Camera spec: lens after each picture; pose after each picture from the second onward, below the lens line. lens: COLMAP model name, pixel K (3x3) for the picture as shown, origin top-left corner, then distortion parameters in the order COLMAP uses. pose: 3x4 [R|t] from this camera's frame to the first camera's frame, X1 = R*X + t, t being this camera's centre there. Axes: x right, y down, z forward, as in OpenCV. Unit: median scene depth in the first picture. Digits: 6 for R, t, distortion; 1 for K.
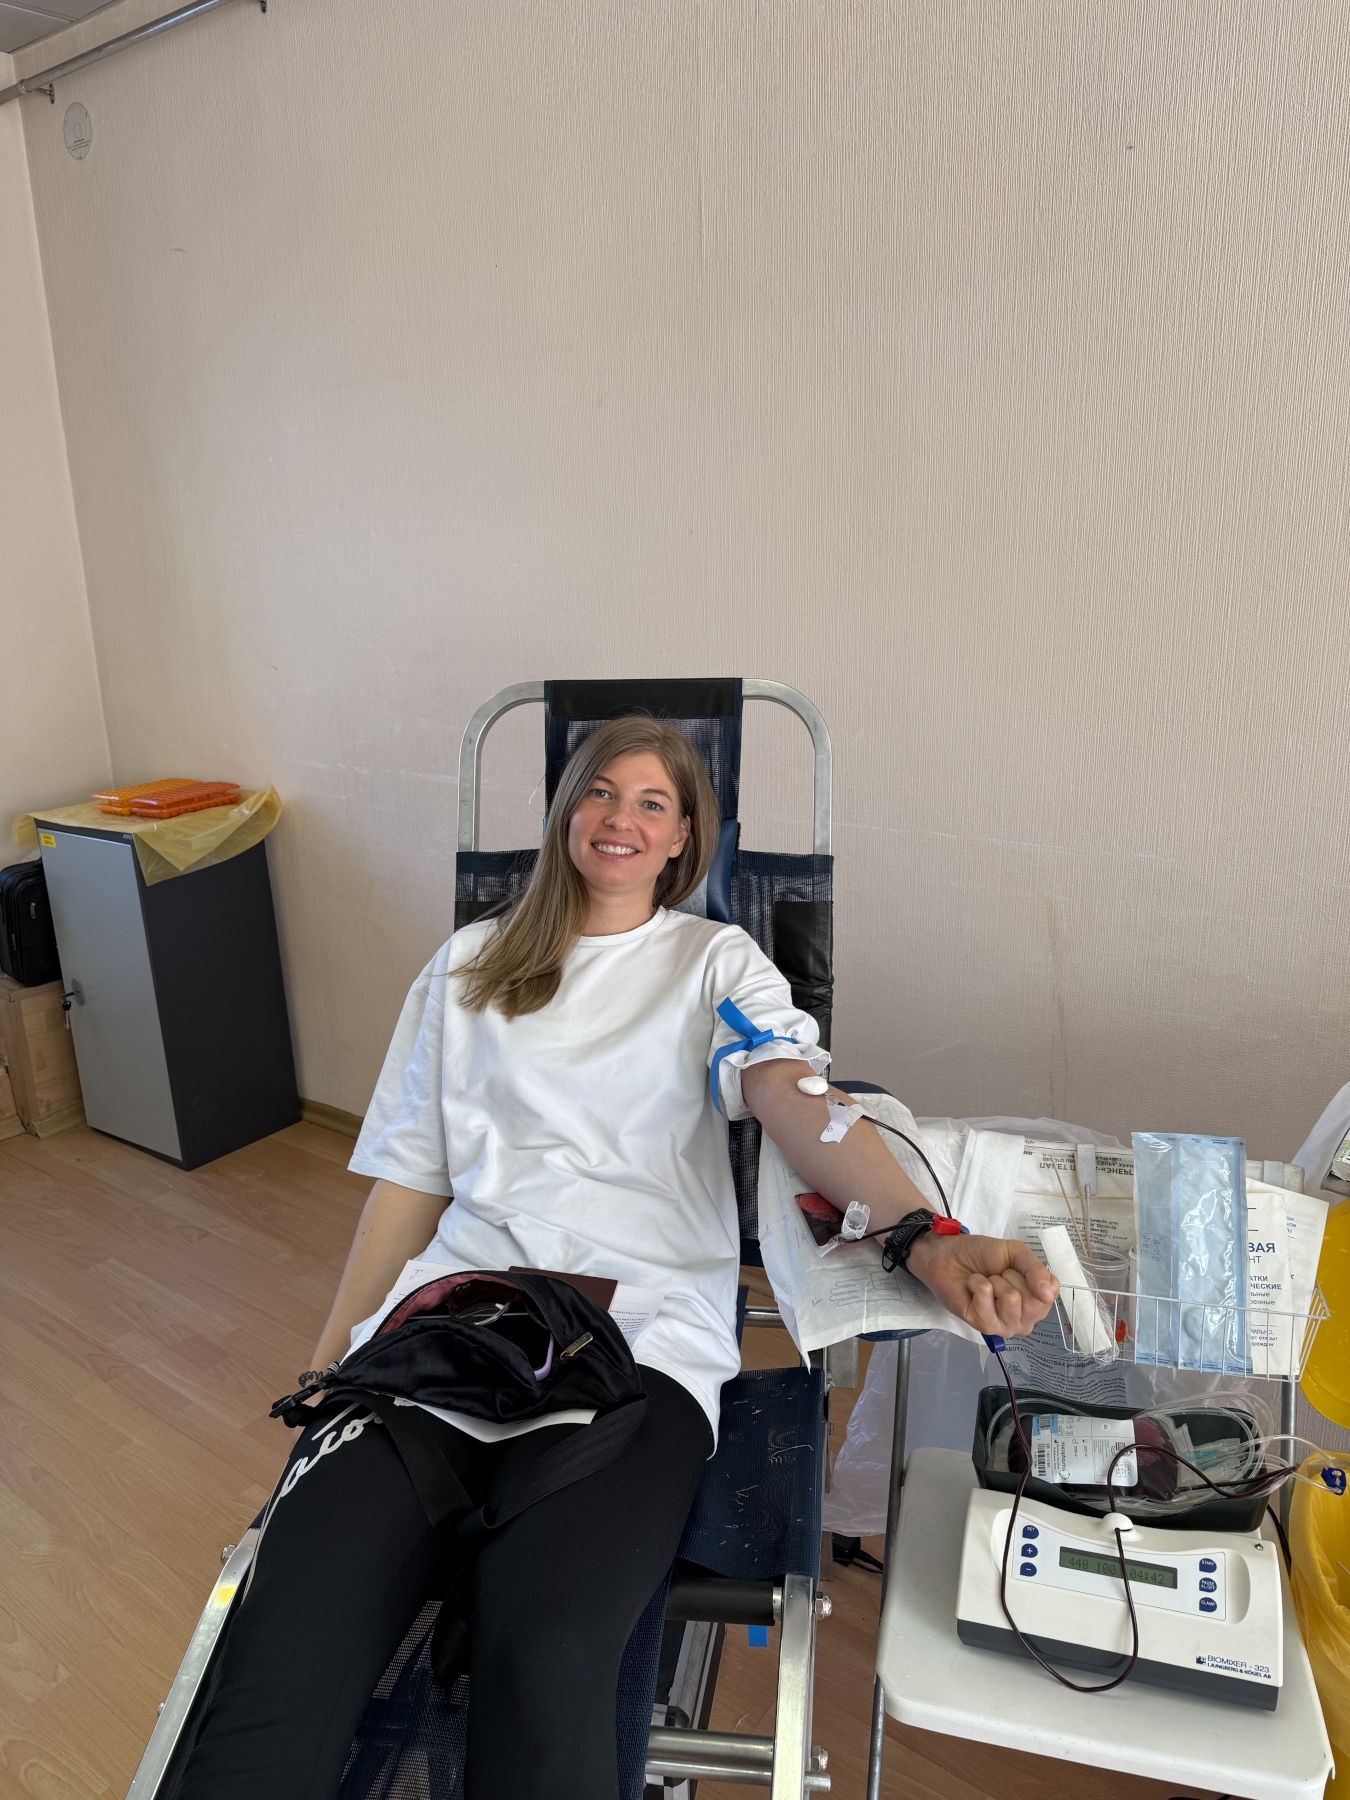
lens RADIAL K [[1242.5, 0, 665.2], [0, 1242.5, 906.2], [0, 0, 1]] dist [0.046149, -0.052869]
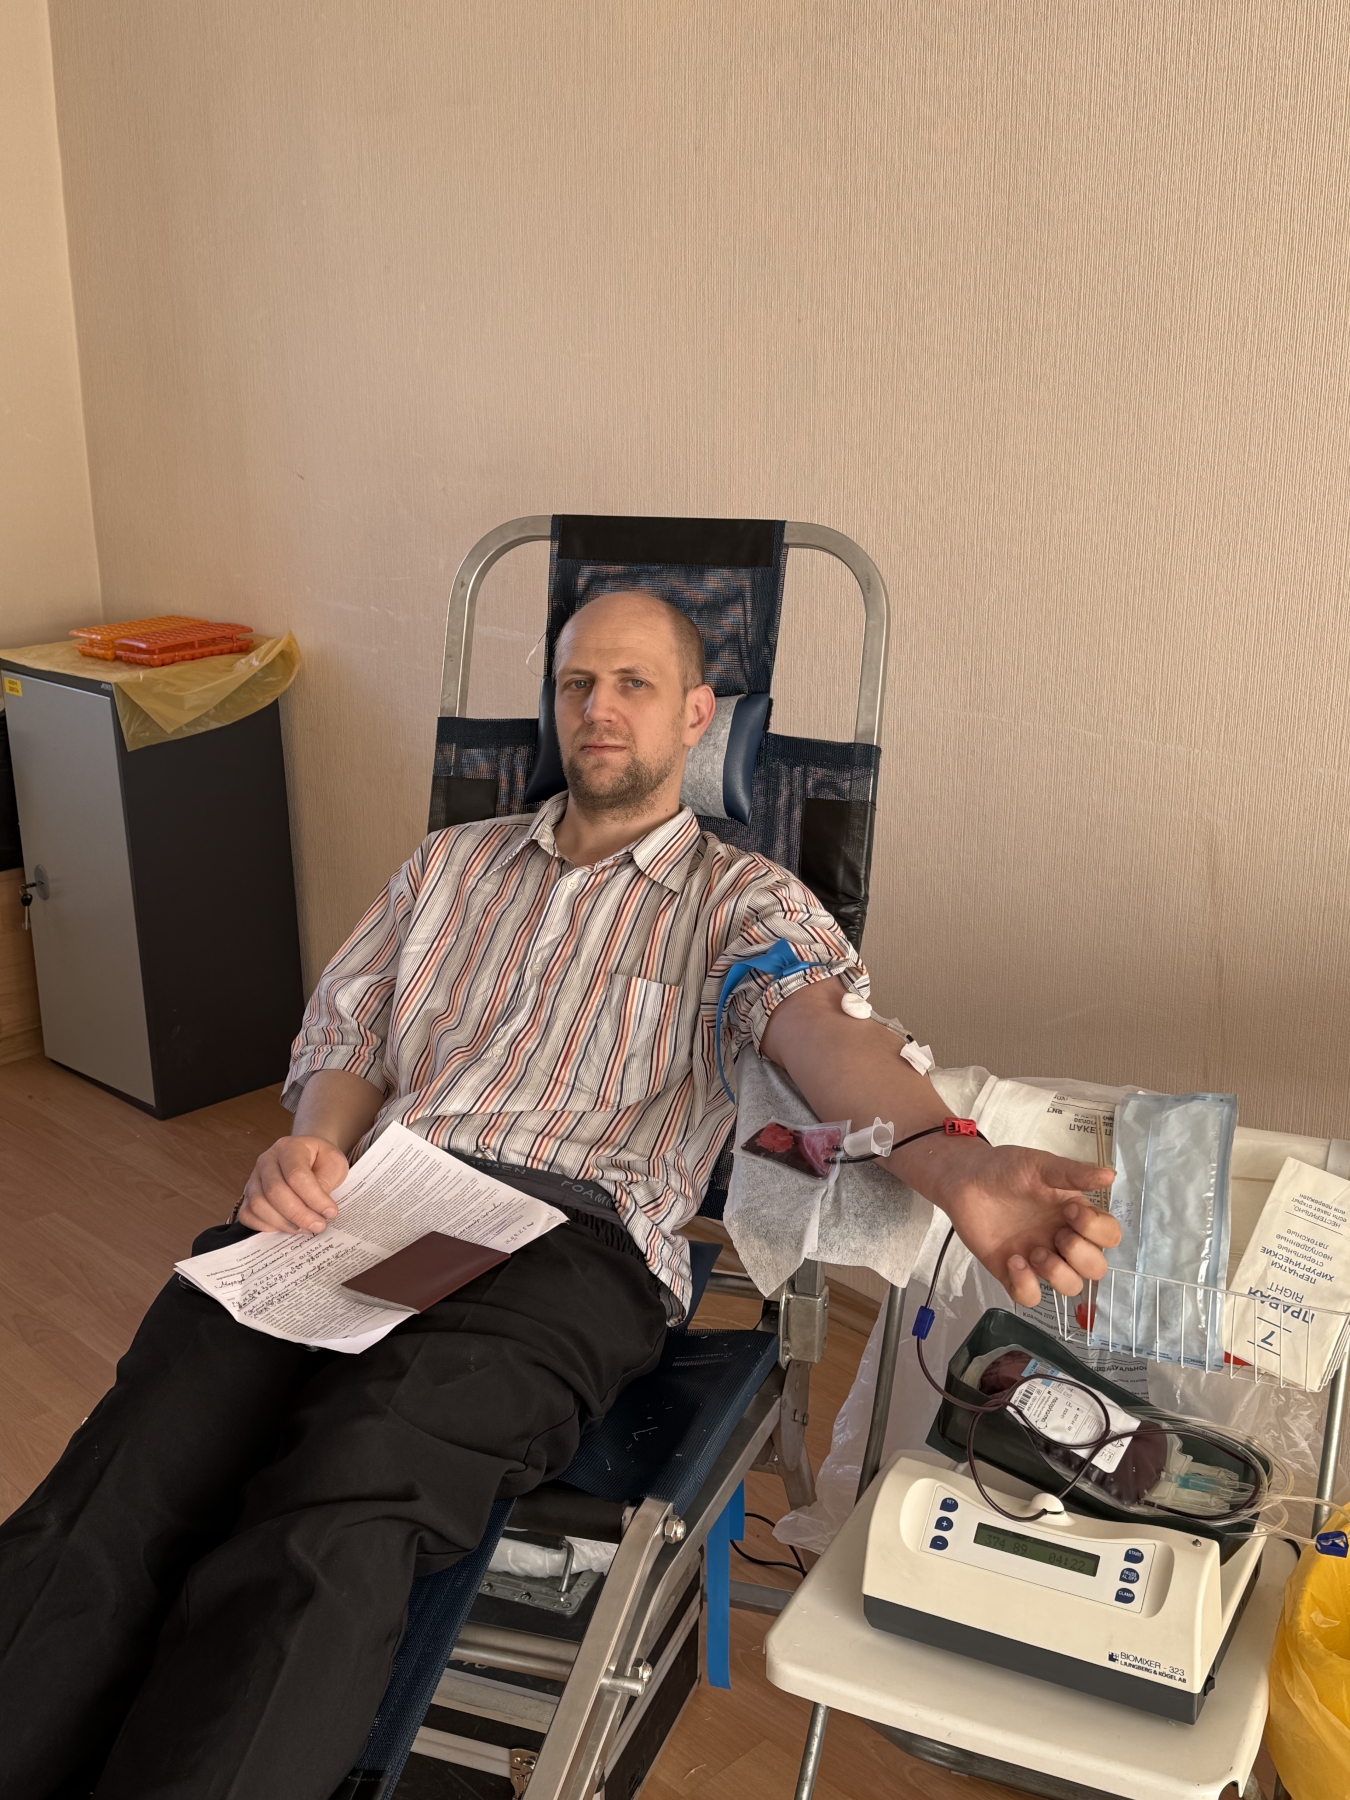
lens RADIAL K [[1886.1, 0, 675.0], [0, 1886.1, 900.0], [0, 0, 1]] dist [0.163625, -0.313274]
pose [[0.987581, 0.066978, -0.142117, 0.127303], [-0.062741, 0.997447, 0.034094, 0.018373], [0.144038, -0.024754, 0.989262, -0.172605]]
